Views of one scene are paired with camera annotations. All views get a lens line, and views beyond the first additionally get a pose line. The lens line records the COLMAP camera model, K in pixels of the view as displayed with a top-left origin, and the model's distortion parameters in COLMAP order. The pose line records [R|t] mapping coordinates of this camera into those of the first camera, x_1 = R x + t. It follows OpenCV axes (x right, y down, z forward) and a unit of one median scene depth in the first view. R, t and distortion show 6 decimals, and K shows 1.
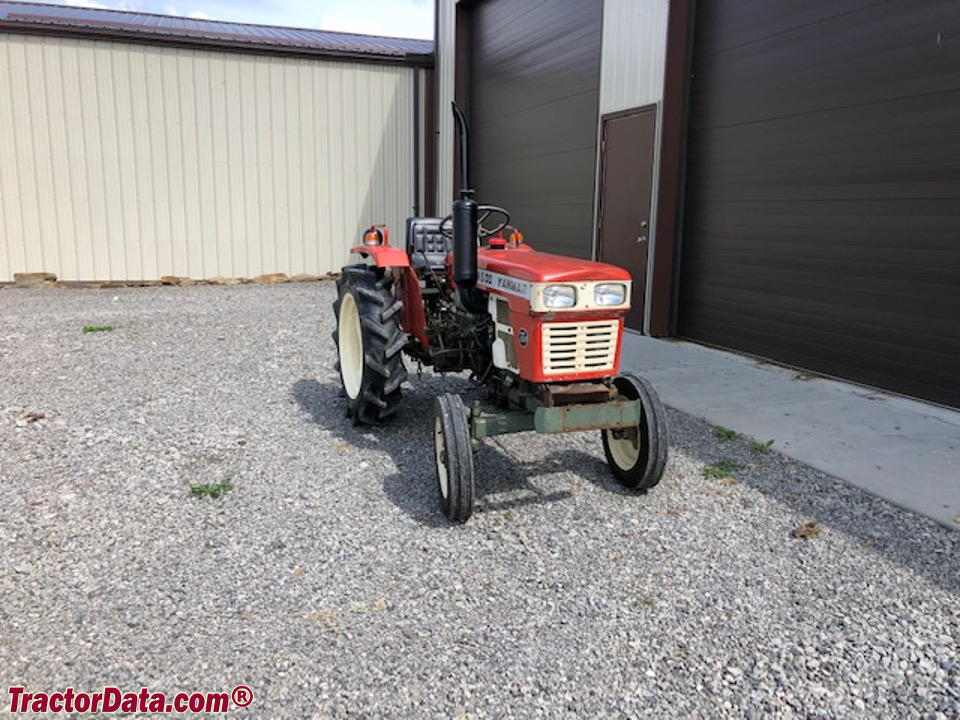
lens RADIAL K [[766.7, 0, 470.6], [0, 766.7, 360.0], [0, 0, 1]] dist [0.024663, -0.007064]
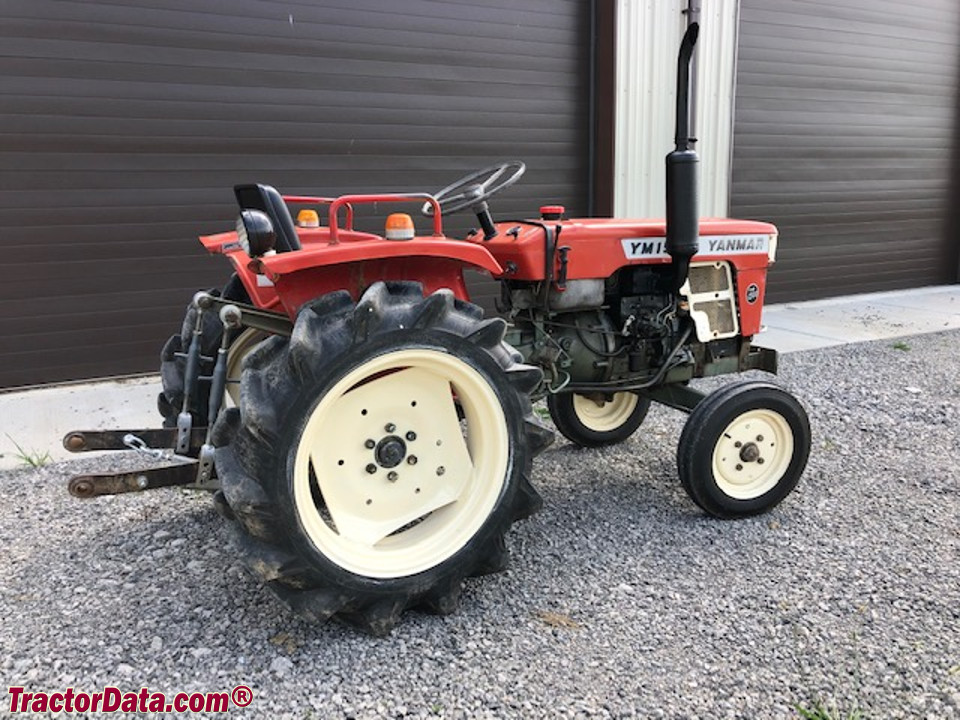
lens RADIAL K [[779.7, 0, 480.0], [0, 779.7, 360.0], [0, 0, 1]] dist [0.007633, 0.002505]
pose [[-0.126728, -0.231241, 0.964607, -0.690766], [0.196589, 0.947304, 0.252920, -0.214504], [-0.972262, 0.221683, -0.074591, 1.132678]]
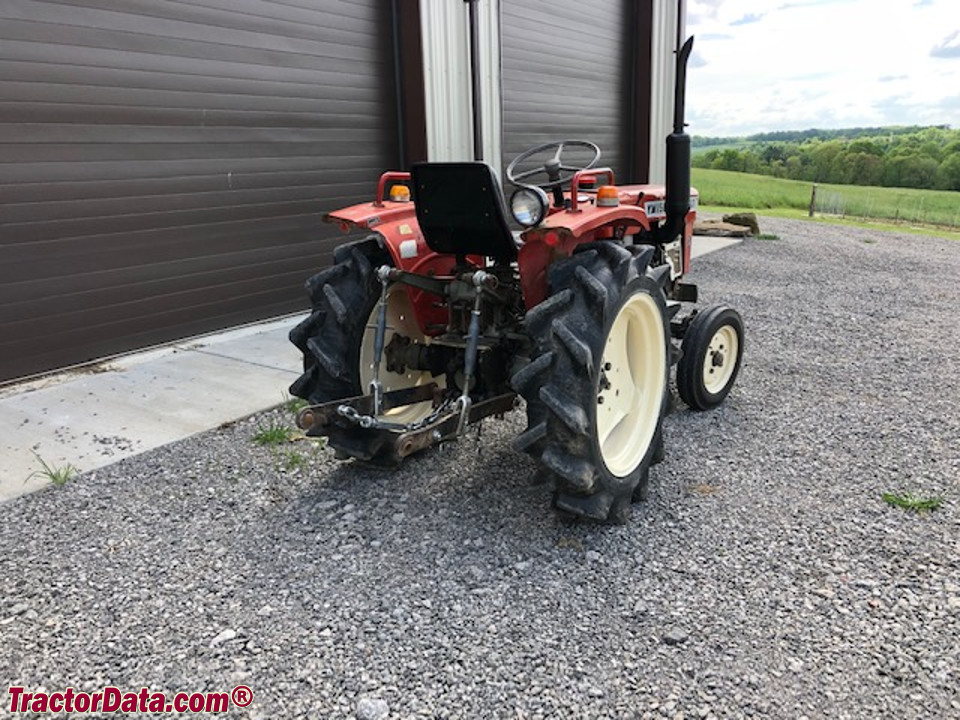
lens RADIAL K [[779.7, 0, 480.0], [0, 779.7, 360.0], [0, 0, 1]] dist [0.007633, 0.002505]
pose [[-0.583407, -0.222571, 0.781088, -0.633316], [0.155811, 0.913183, 0.376589, -0.316419], [-0.797094, 0.341407, -0.498078, 1.589554]]
